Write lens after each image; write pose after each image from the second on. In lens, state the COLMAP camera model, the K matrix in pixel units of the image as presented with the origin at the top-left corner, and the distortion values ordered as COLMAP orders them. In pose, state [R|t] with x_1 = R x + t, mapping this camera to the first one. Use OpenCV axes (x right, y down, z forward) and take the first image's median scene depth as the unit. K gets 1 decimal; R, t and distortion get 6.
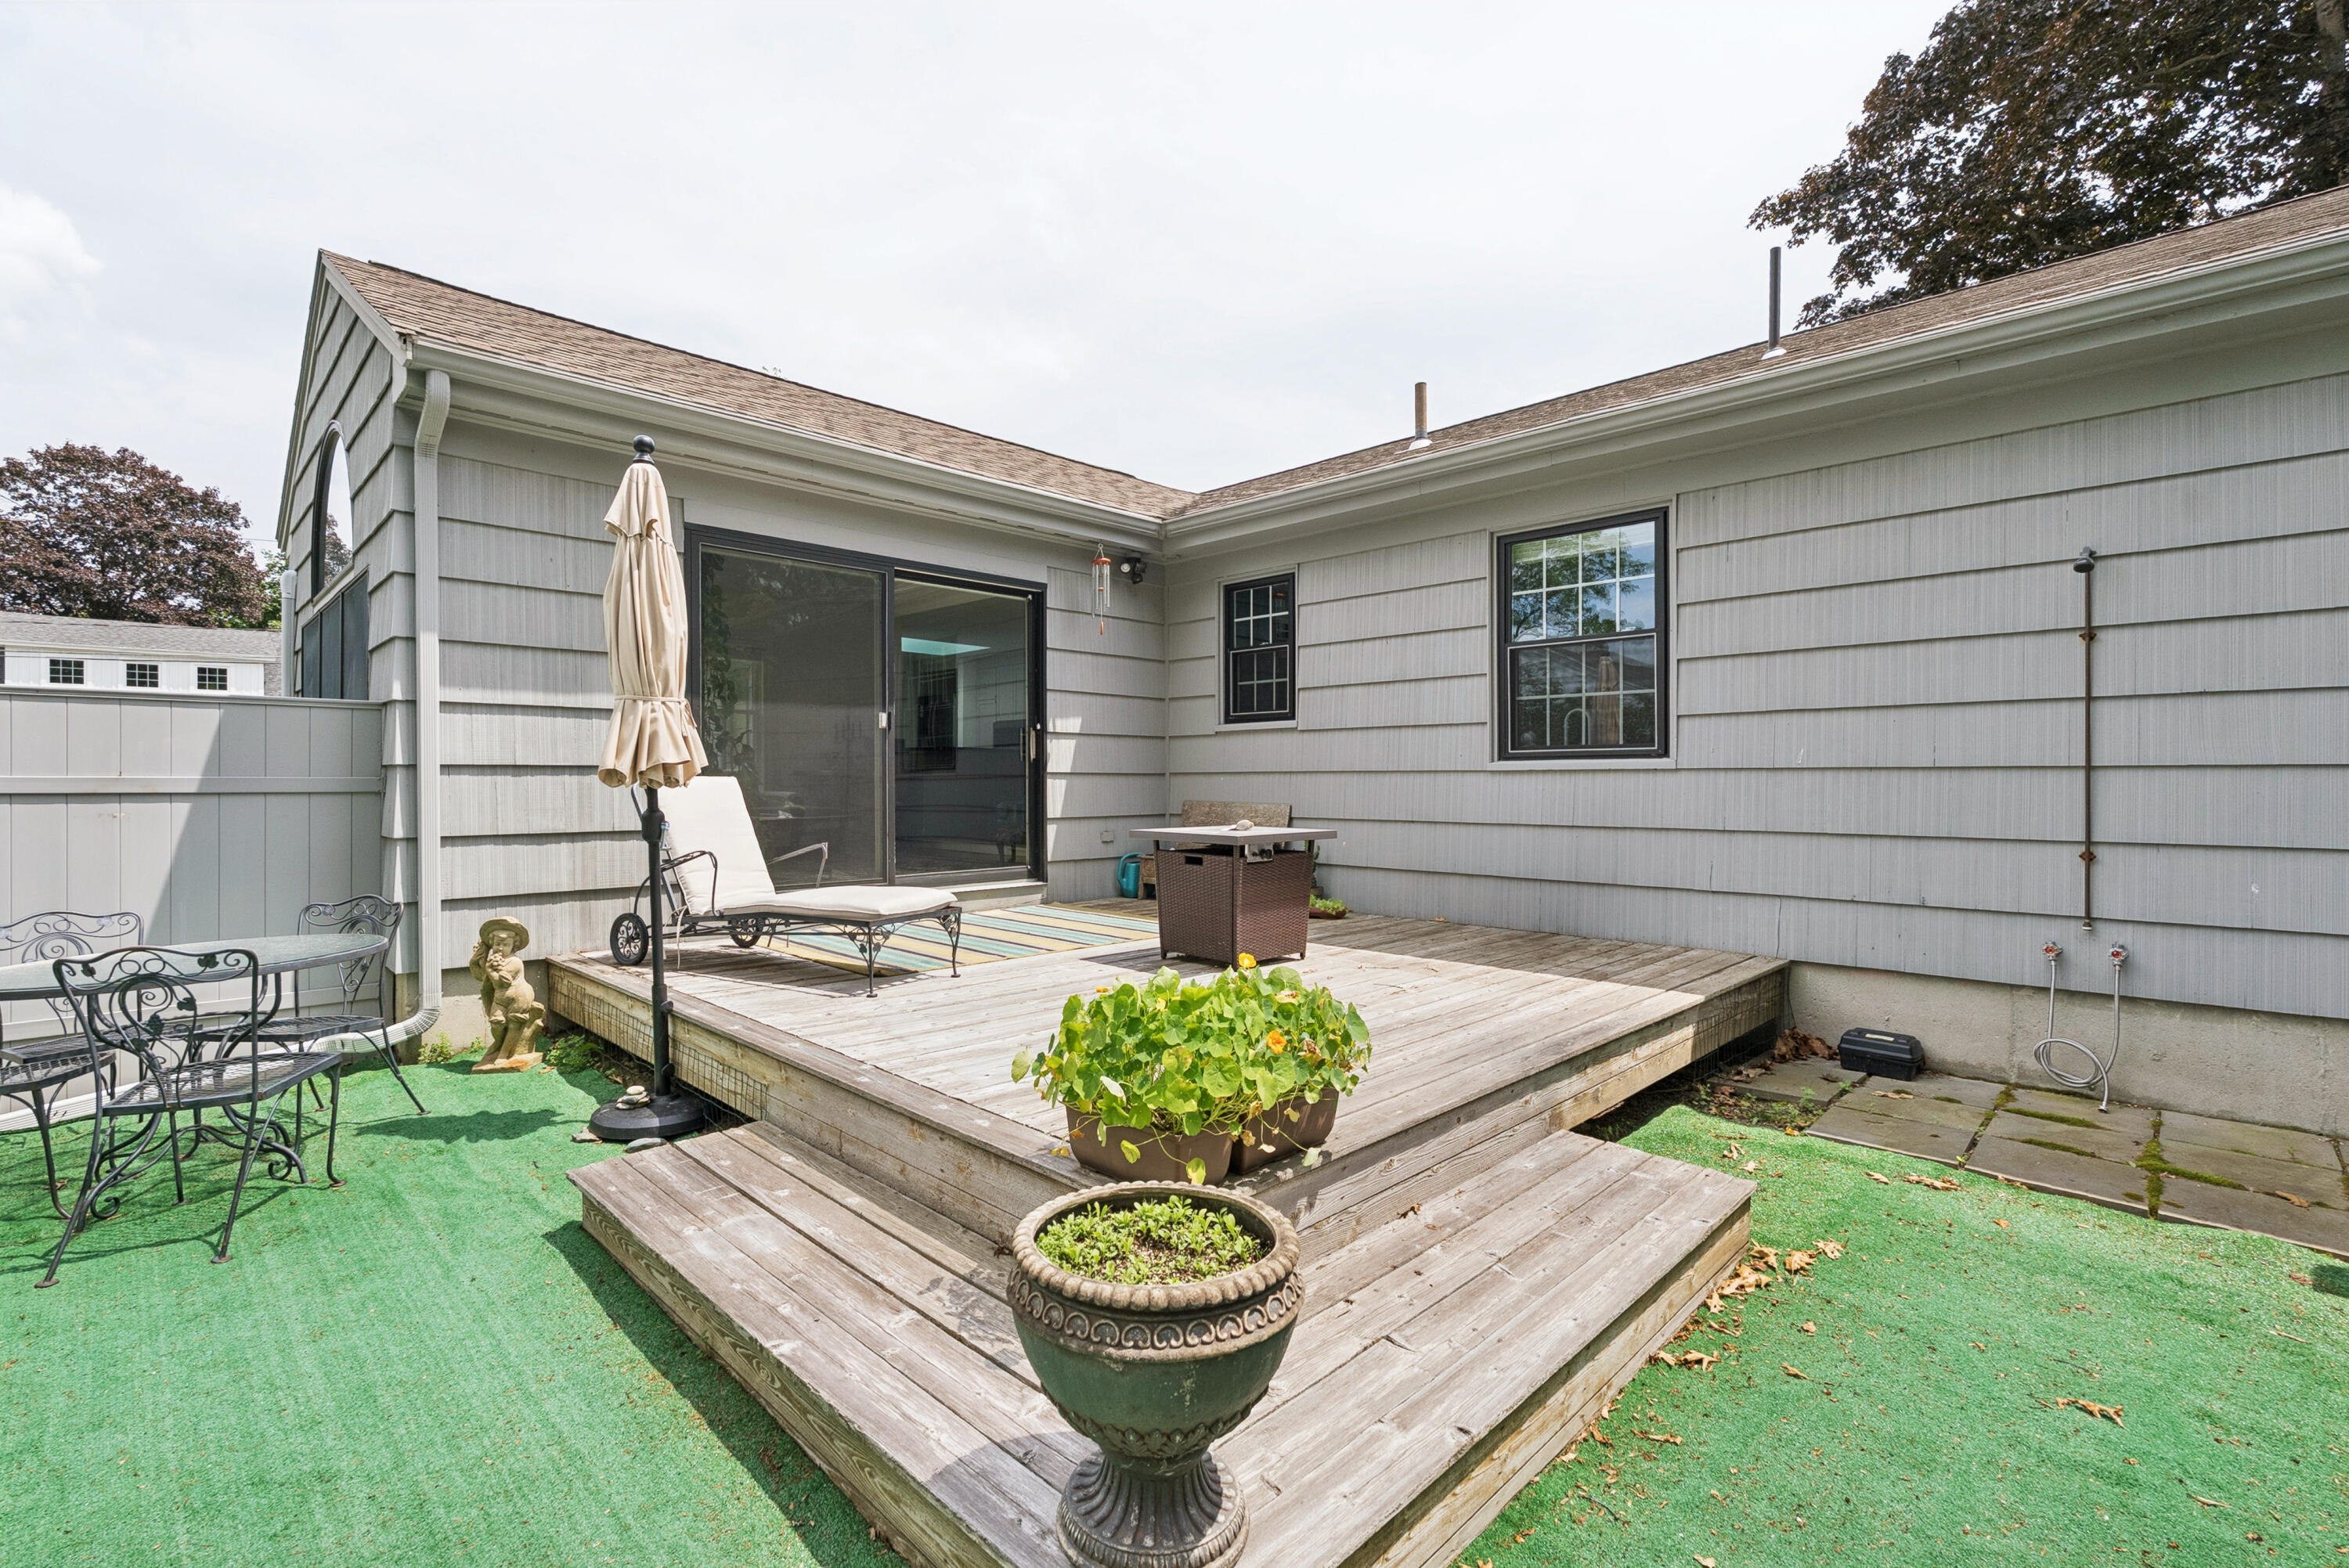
lens RADIAL K [[1041.2, 0, 1181.9], [0, 1041.2, 779.8], [0, 0, 1]] dist [-0.008758, 0.003547]
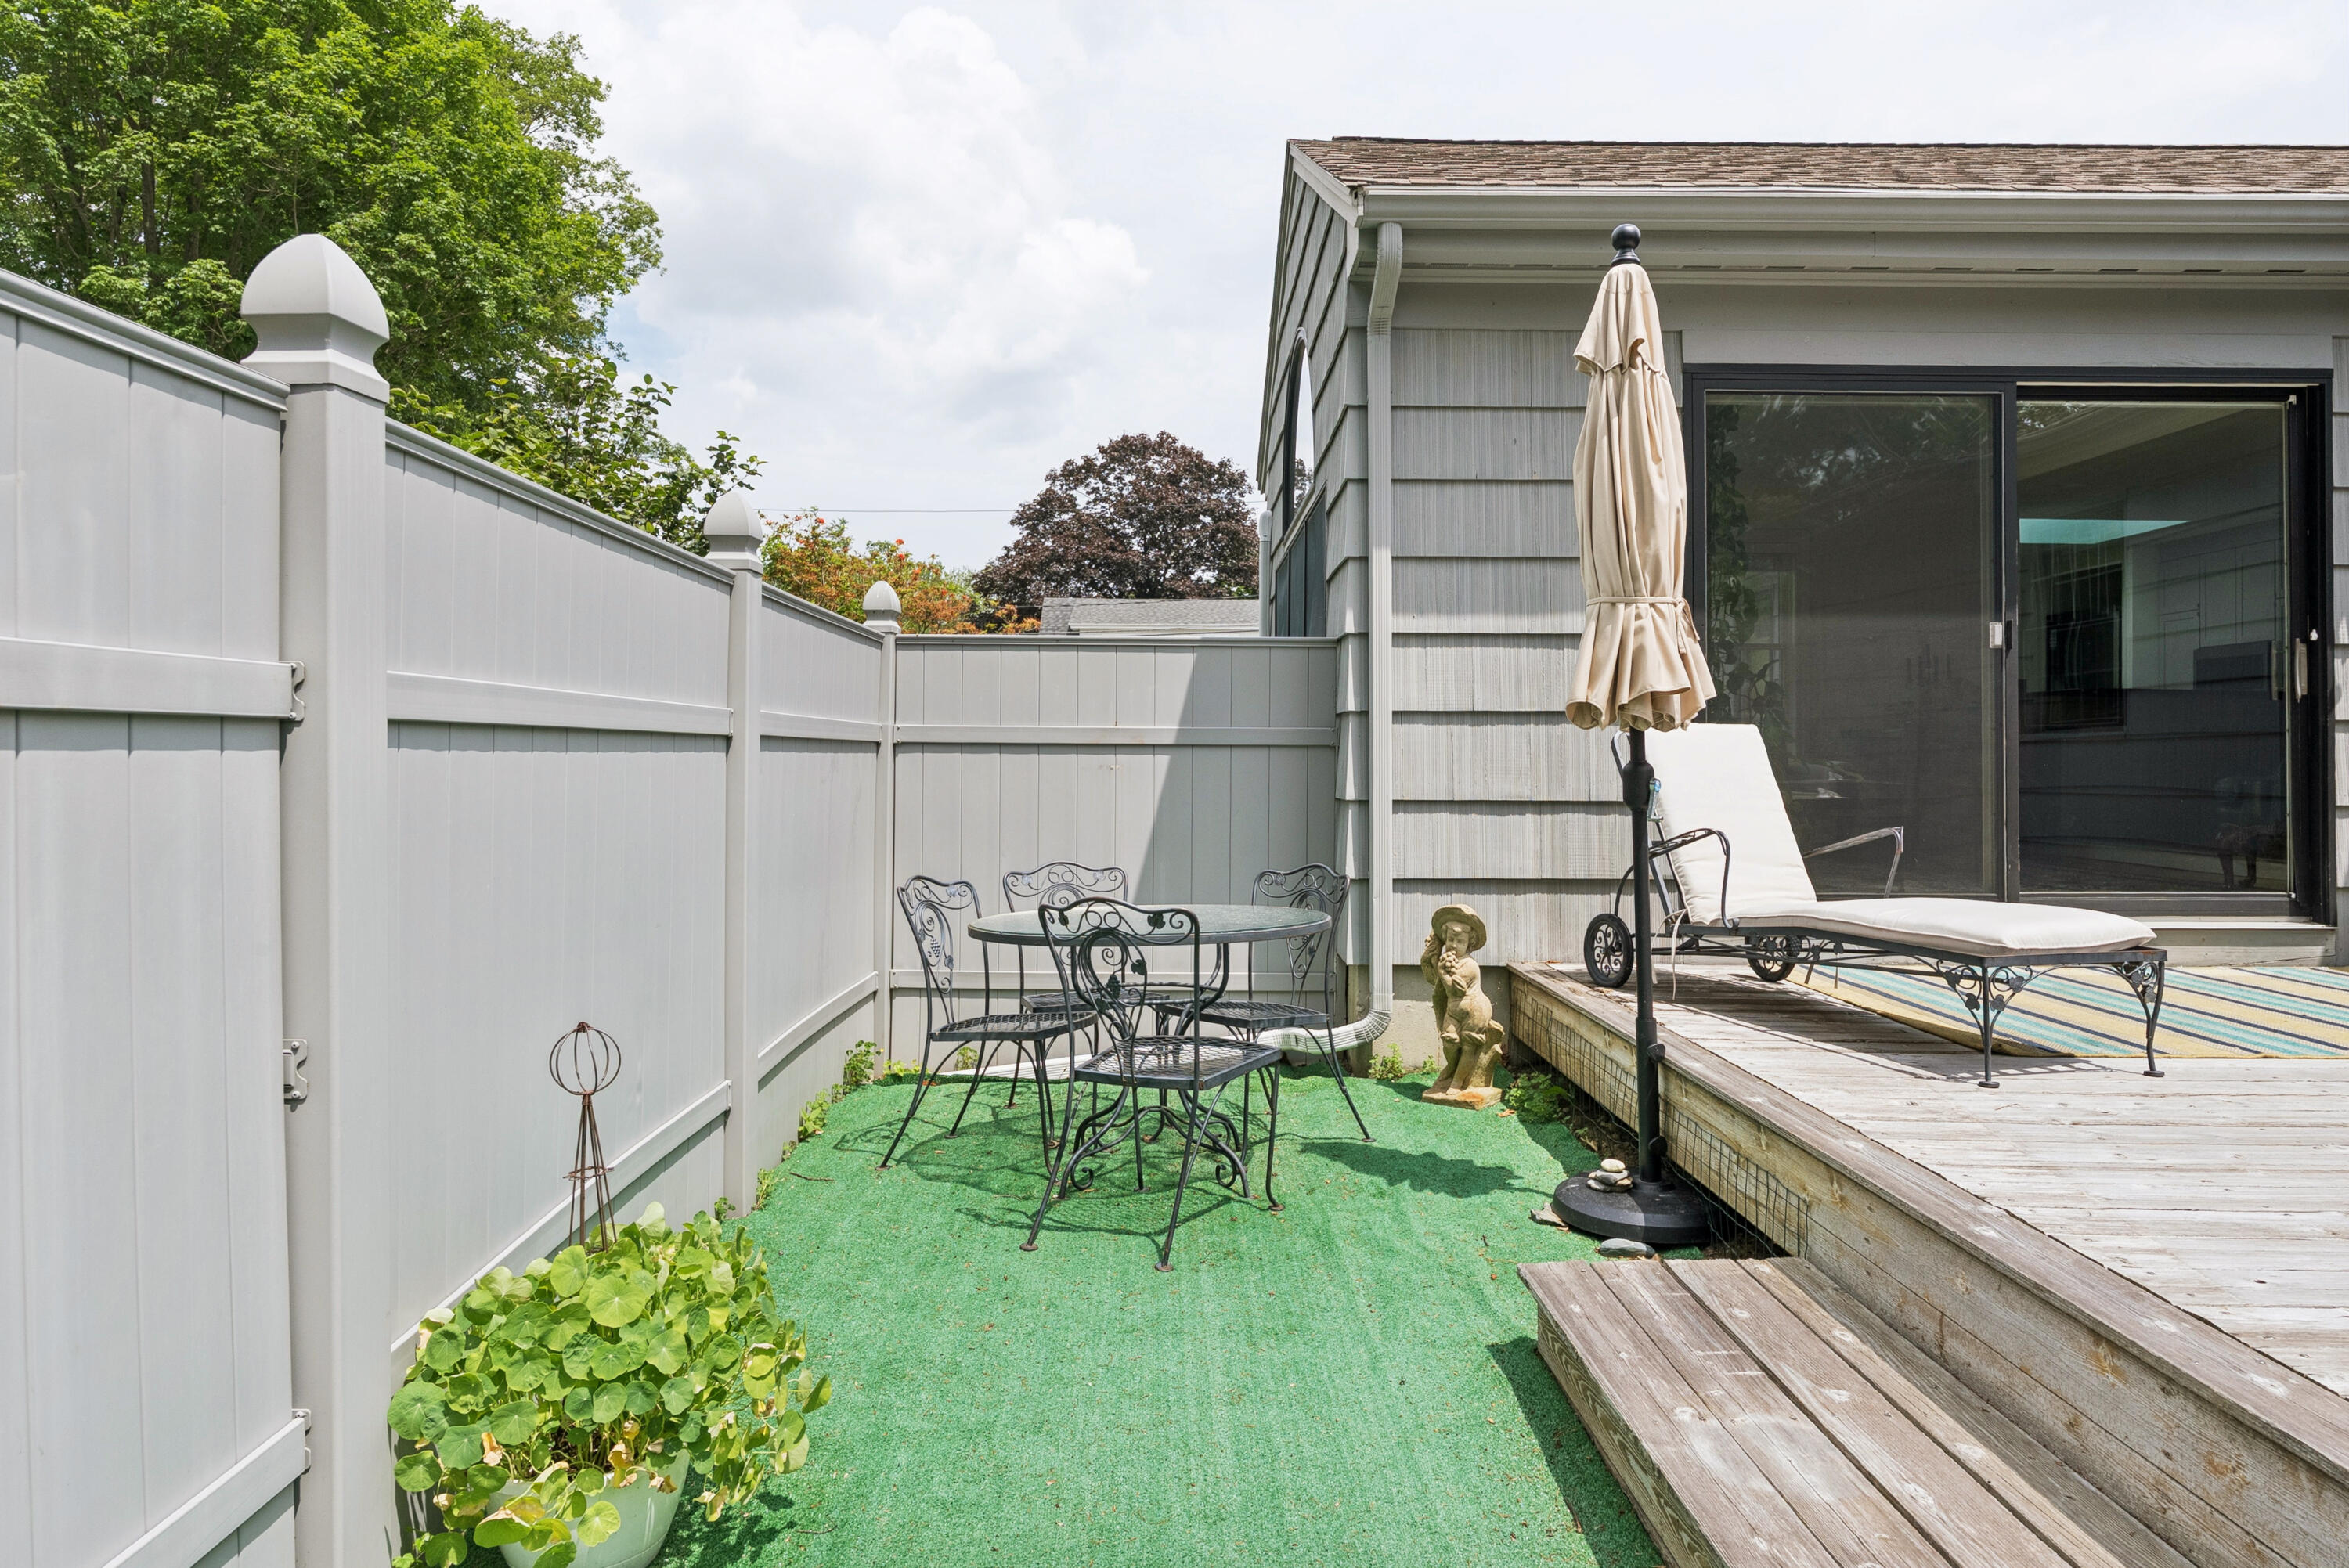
lens RADIAL K [[1432.3, 0, 1170.0], [0, 1432.3, 749.9], [0, 0, 1]] dist [-0.004310, 0.002385]
pose [[0.702054, -0.001921, -0.712121, -0.048896], [-0.003129, 0.999978, -0.005782, 0.025840], [0.712117, 0.006288, 0.702033, 0.108168]]
